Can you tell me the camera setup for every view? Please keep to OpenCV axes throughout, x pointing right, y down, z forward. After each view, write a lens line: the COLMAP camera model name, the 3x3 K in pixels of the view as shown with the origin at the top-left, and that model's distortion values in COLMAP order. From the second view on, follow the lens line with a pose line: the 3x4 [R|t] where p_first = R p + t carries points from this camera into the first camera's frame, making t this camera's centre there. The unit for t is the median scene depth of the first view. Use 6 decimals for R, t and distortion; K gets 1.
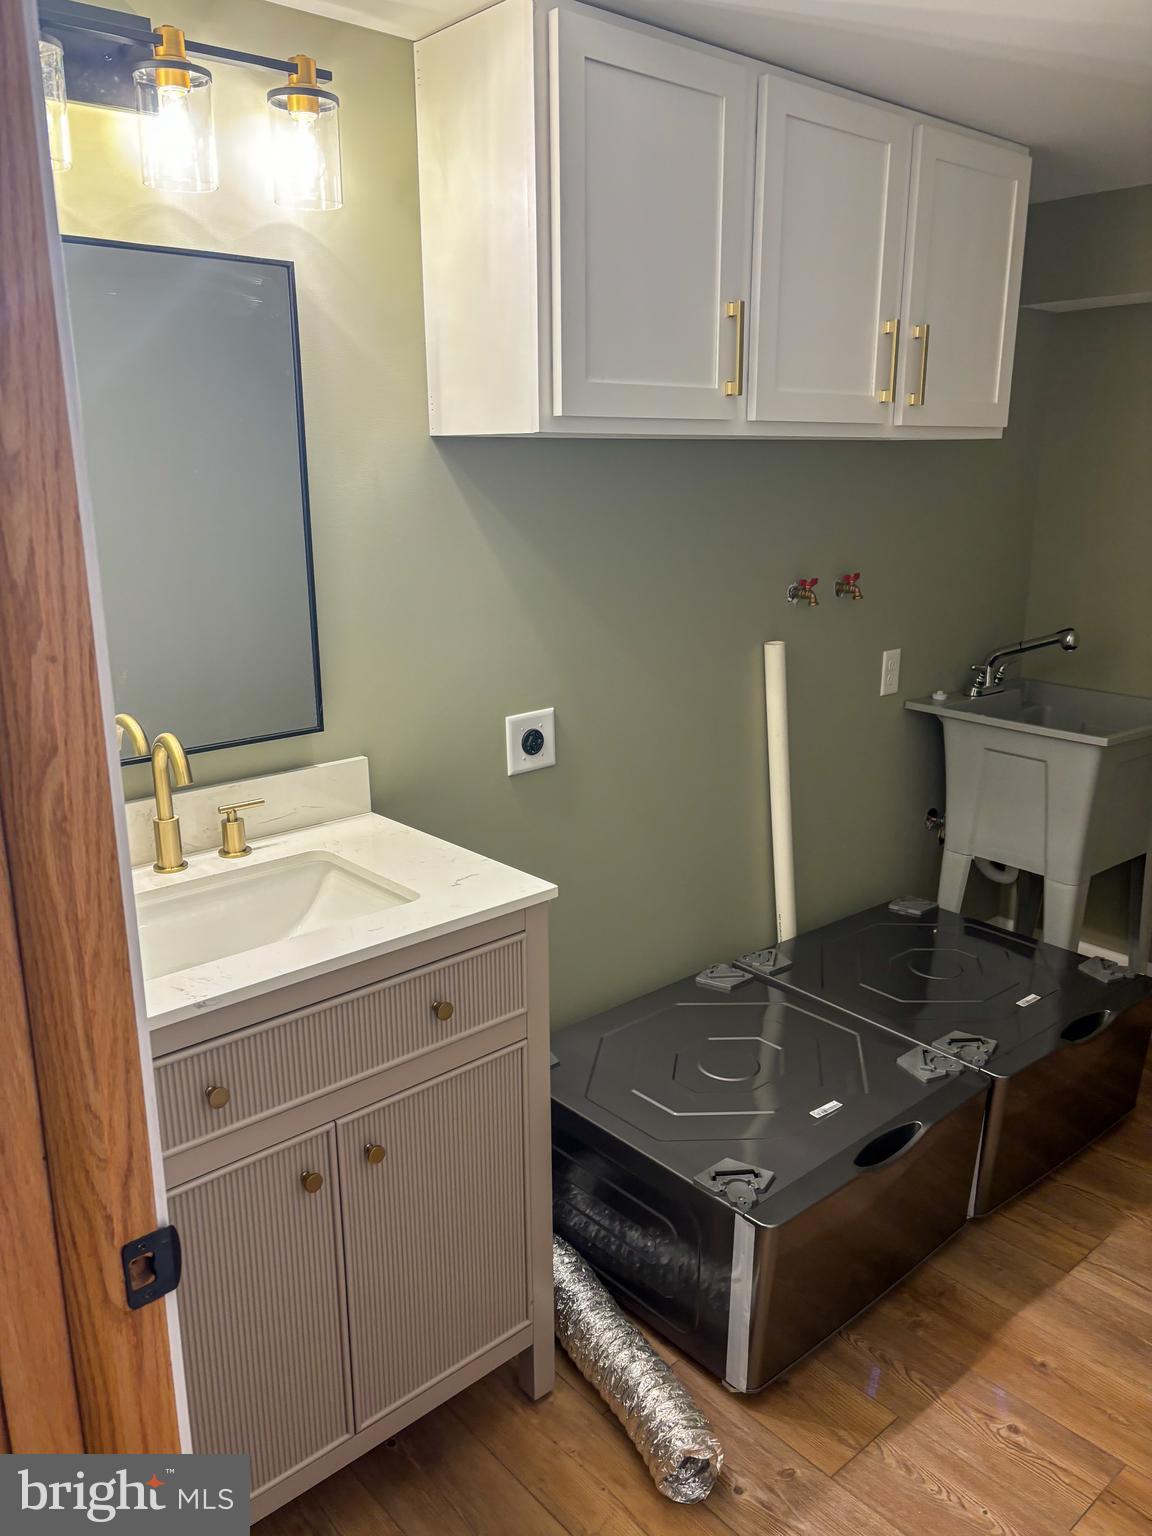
lens RADIAL K [[1151.9, 0, 570.3], [0, 1151.9, 772.0], [0, 0, 1]] dist [0.036852, -0.049179]
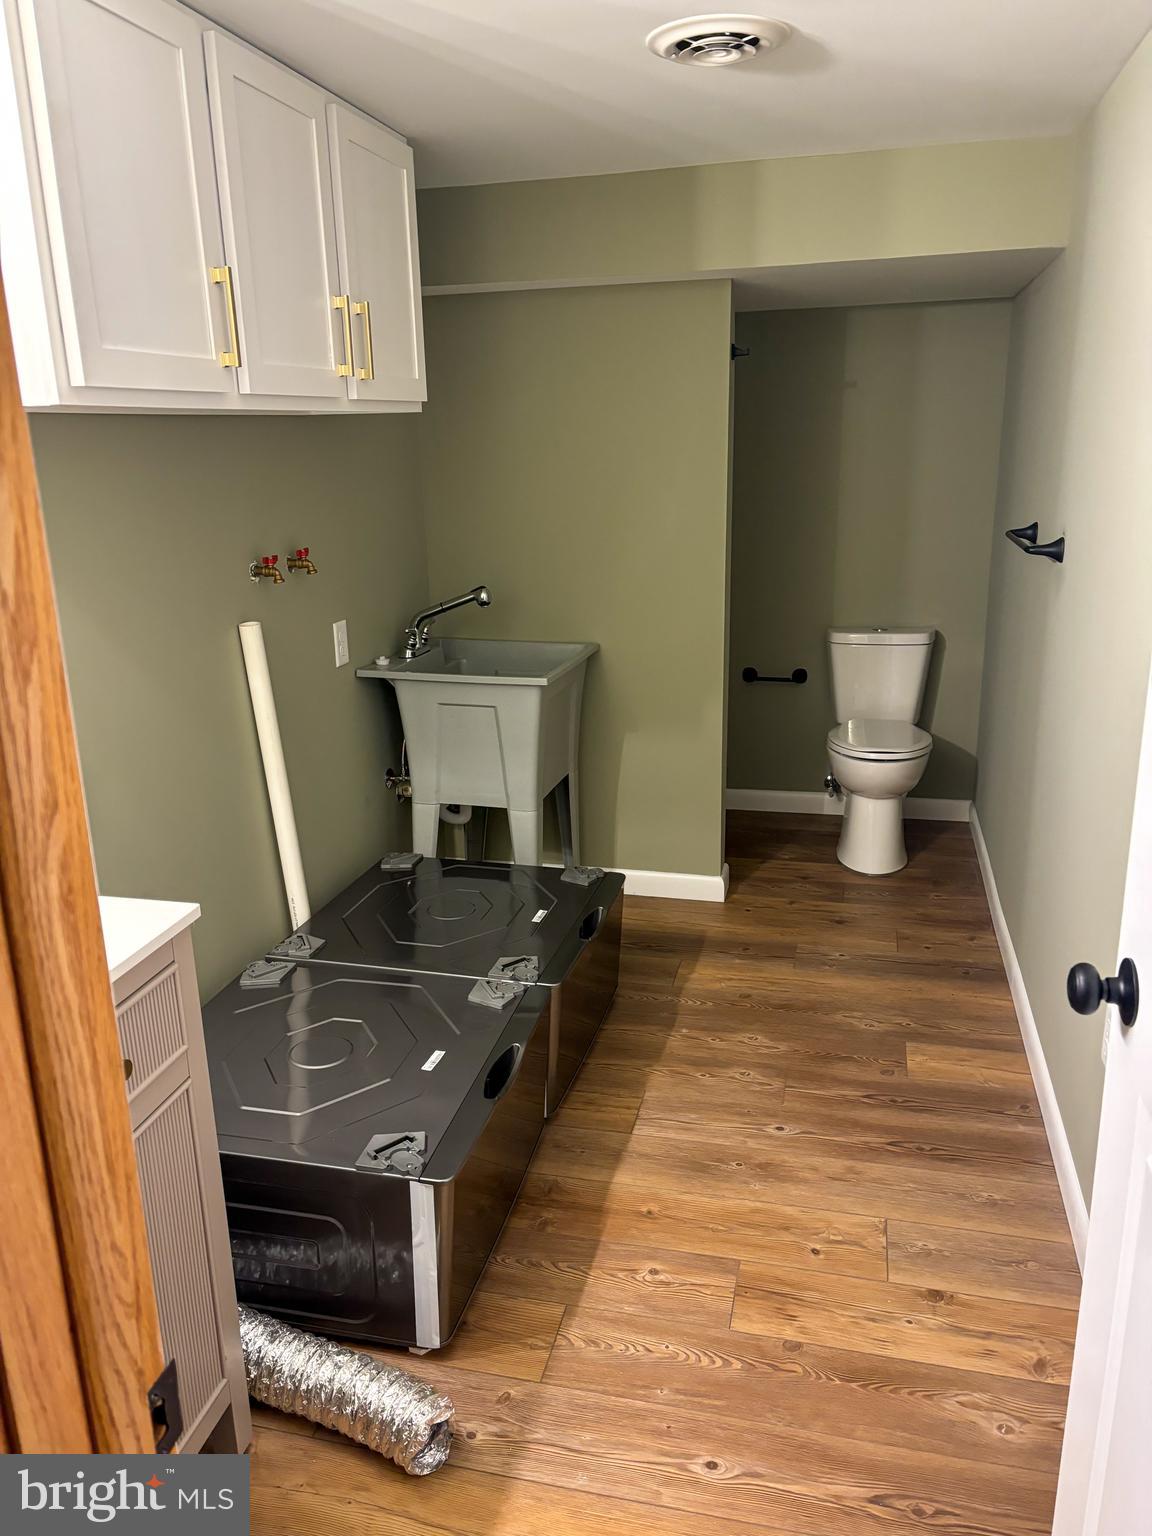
lens RADIAL K [[1151.9, 0, 582.3], [0, 1151.9, 767.8], [0, 0, 1]] dist [0.036852, -0.049179]
pose [[0.816266, -0.174977, 0.550538, -0.198621], [0.167351, 0.983782, 0.064547, -0.011843], [-0.552904, 0.039445, 0.832311, 0.053587]]
